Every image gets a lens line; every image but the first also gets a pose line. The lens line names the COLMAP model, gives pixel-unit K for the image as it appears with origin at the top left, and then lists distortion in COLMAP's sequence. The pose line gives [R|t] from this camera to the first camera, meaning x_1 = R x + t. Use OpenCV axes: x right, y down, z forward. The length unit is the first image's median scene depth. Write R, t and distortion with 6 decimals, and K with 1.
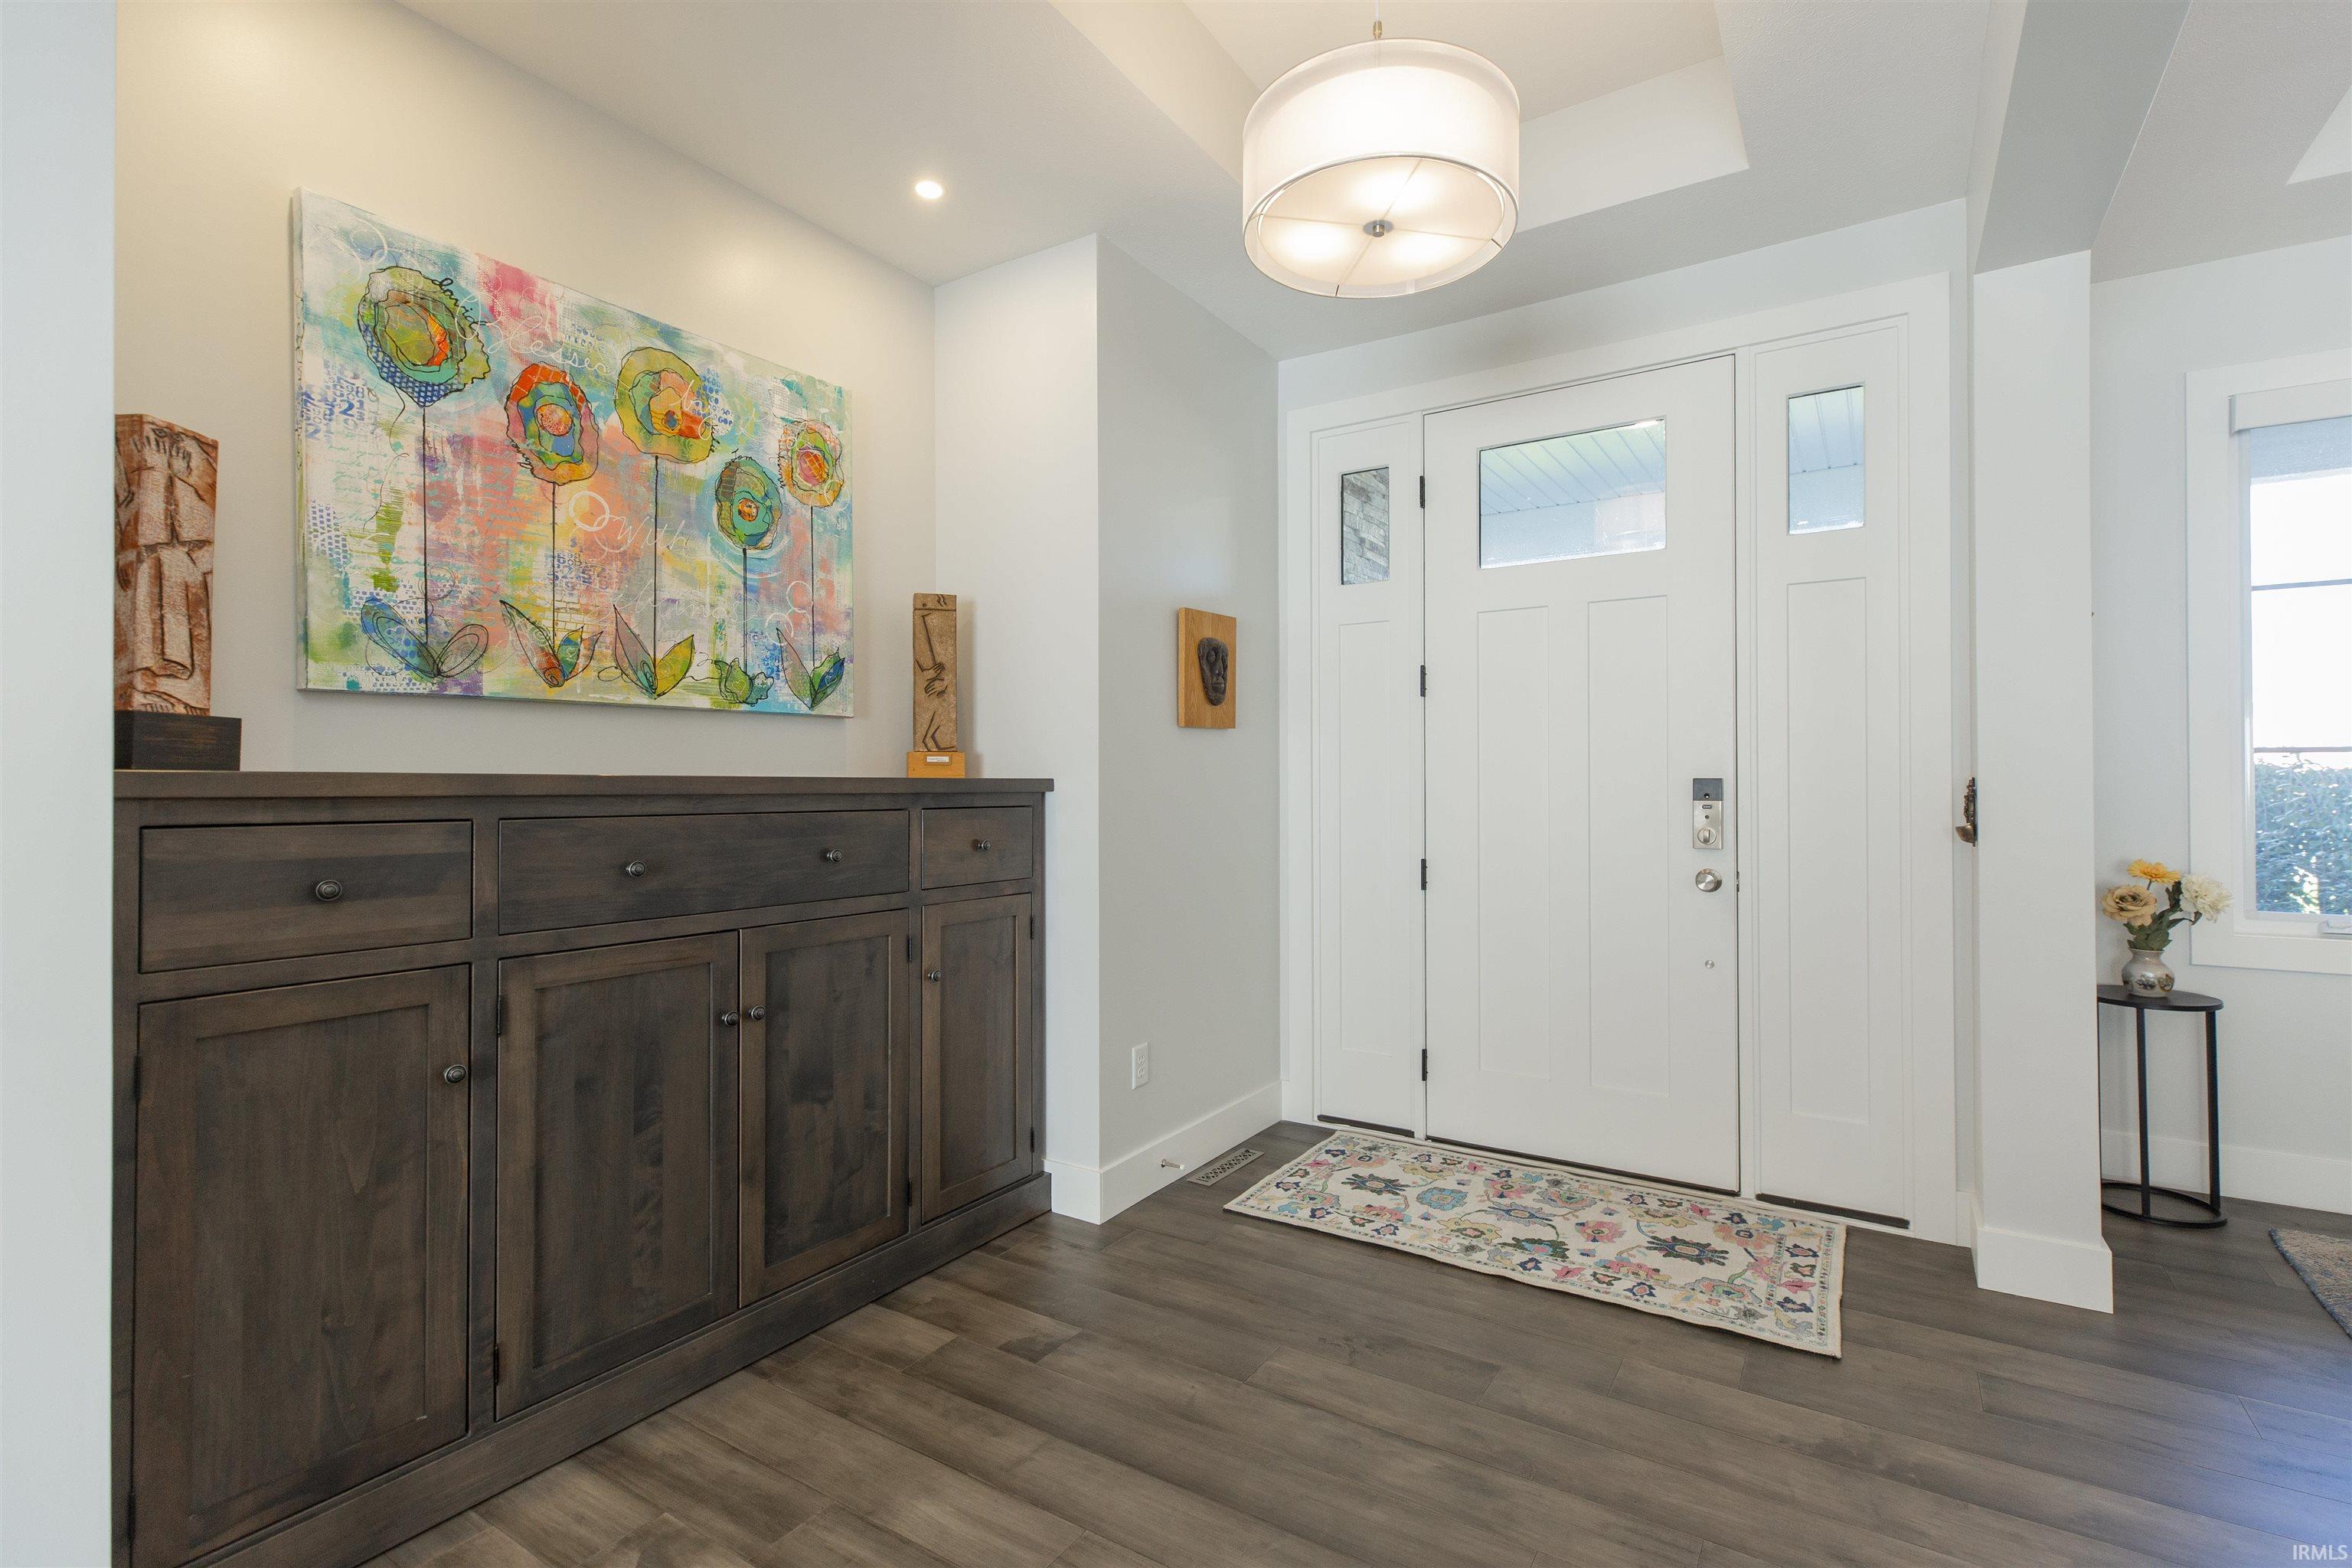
lens RADIAL K [[1071.7, 0, 1176.0], [0, 1071.7, 784.0], [0, 0, 1]] dist [0.002224, -0.000374]
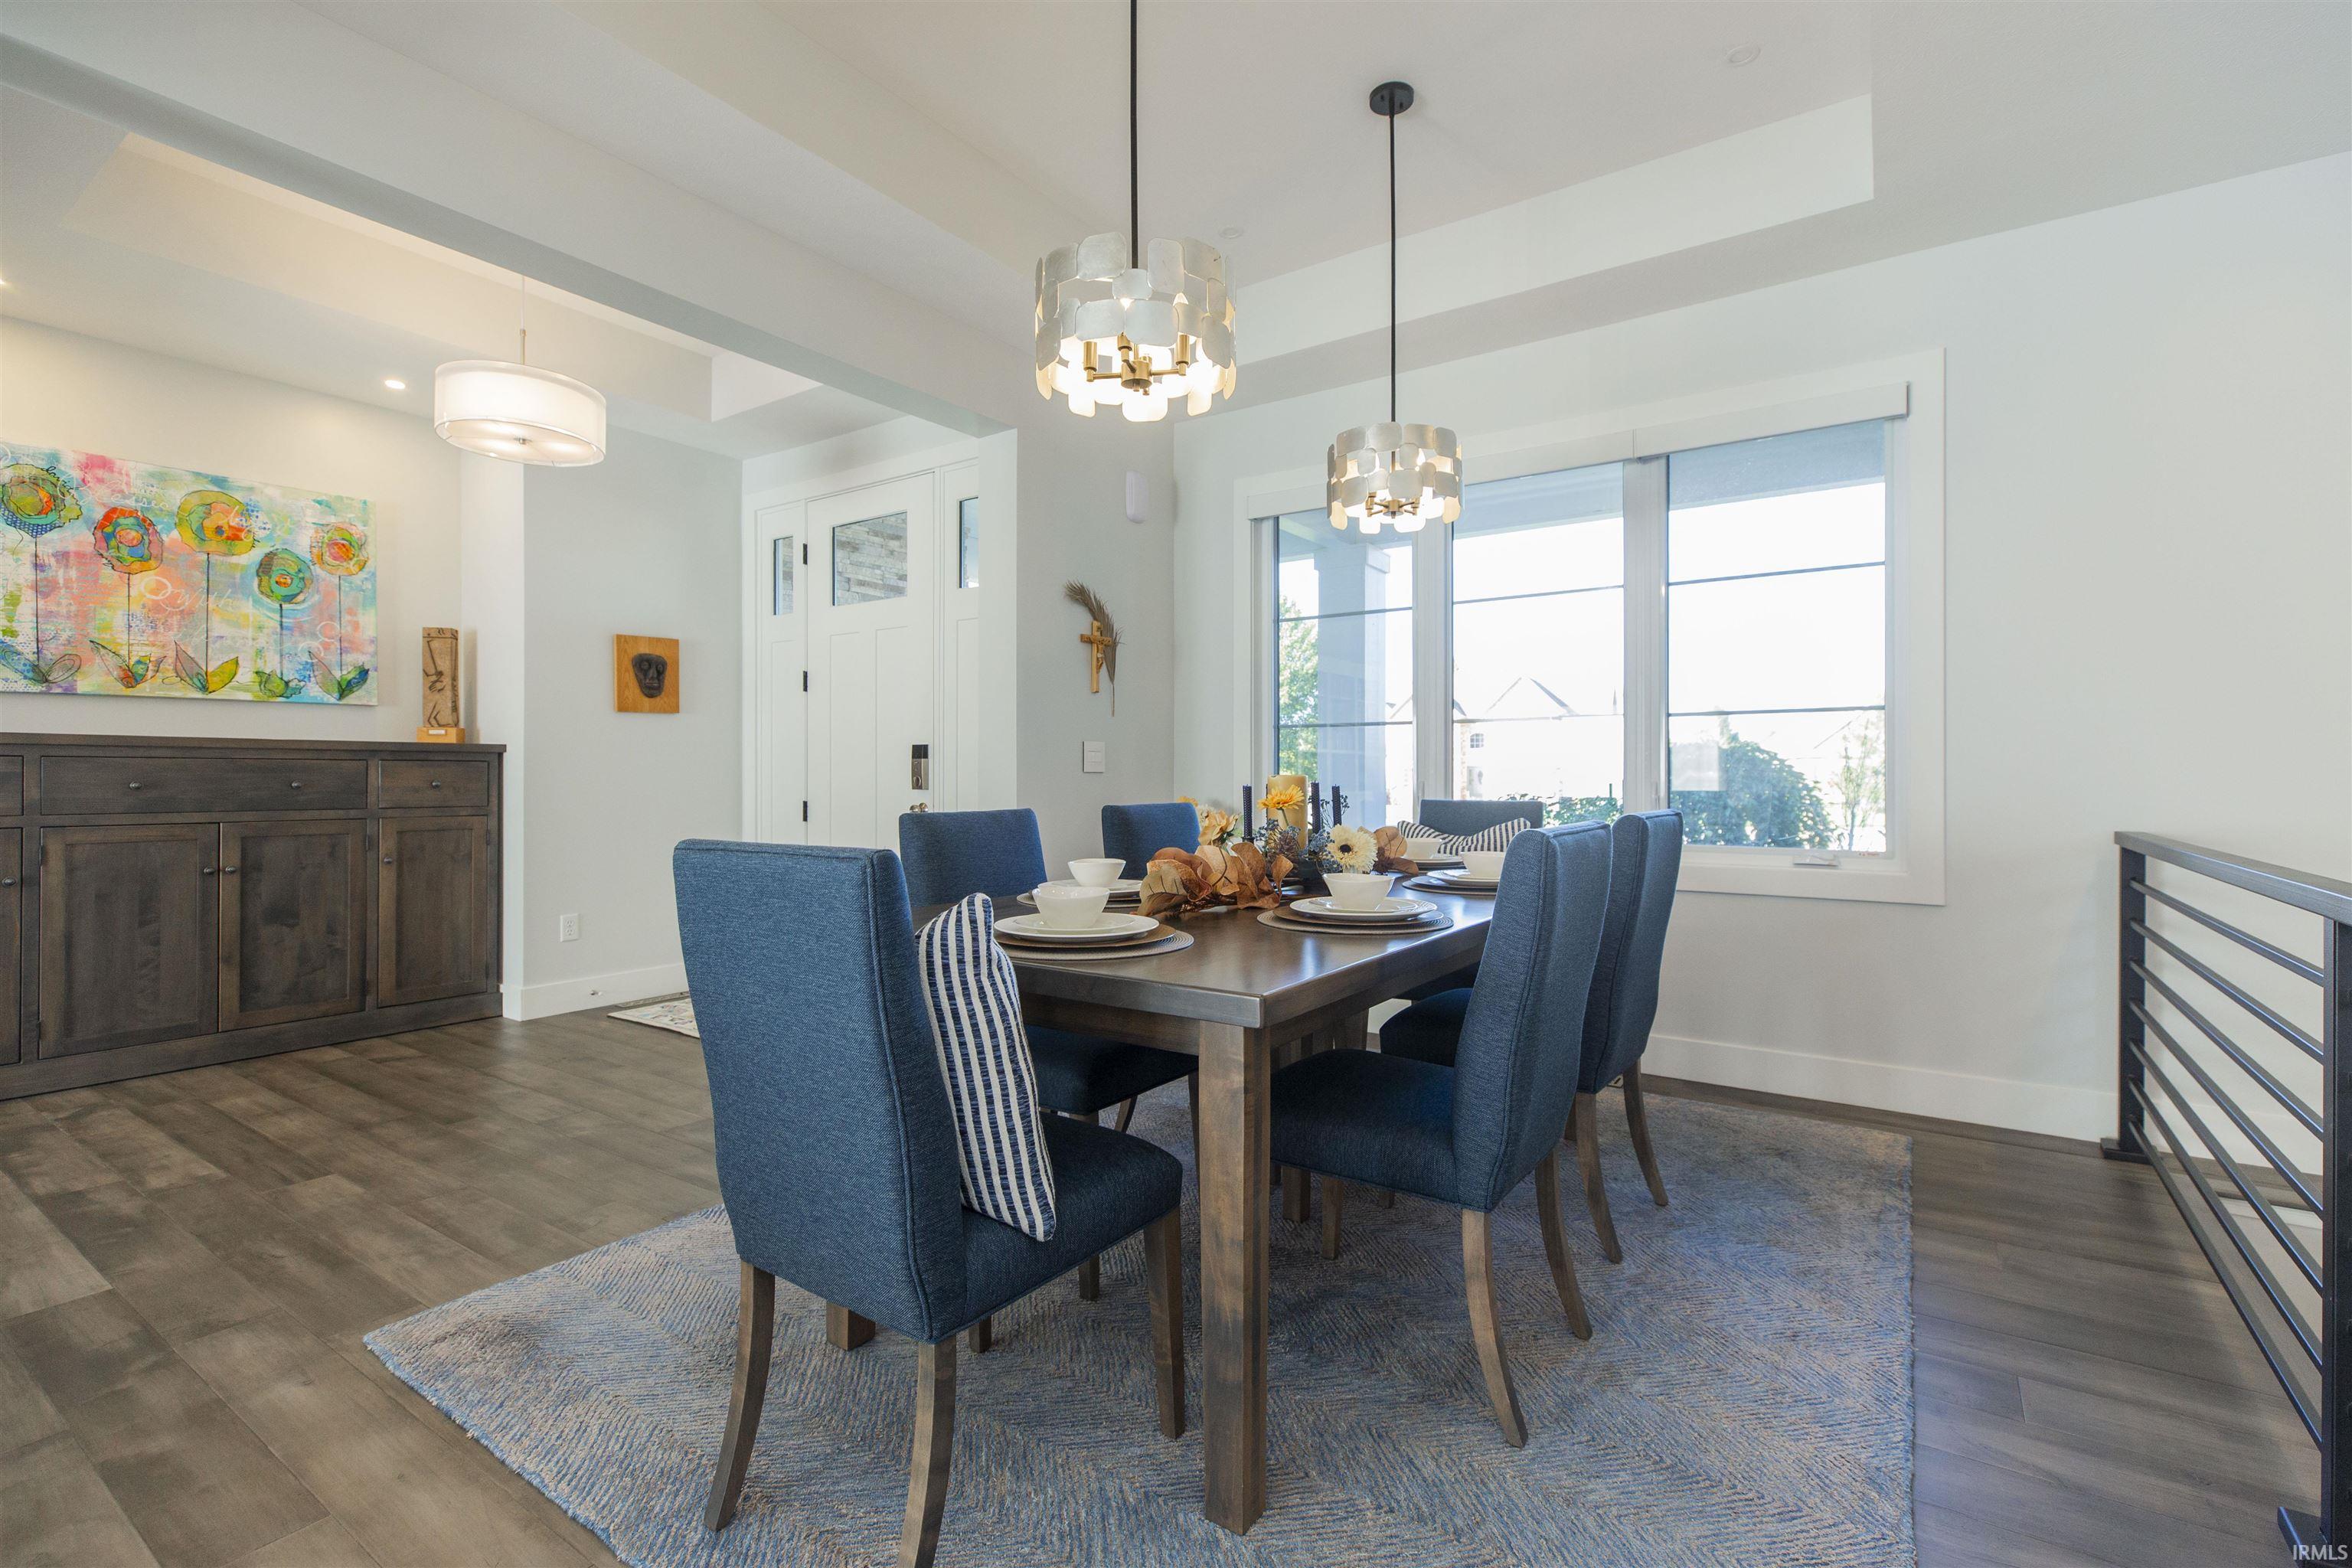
lens RADIAL K [[1071.7, 0, 1176.0], [0, 1071.7, 784.0], [0, 0, 1]] dist [0.002224, -0.000374]
pose [[0.999059, 0.002500, -0.043290, 1.177806], [-0.002169, 0.999968, 0.007689, 0.049150], [0.043308, -0.007588, 0.999033, -0.674998]]
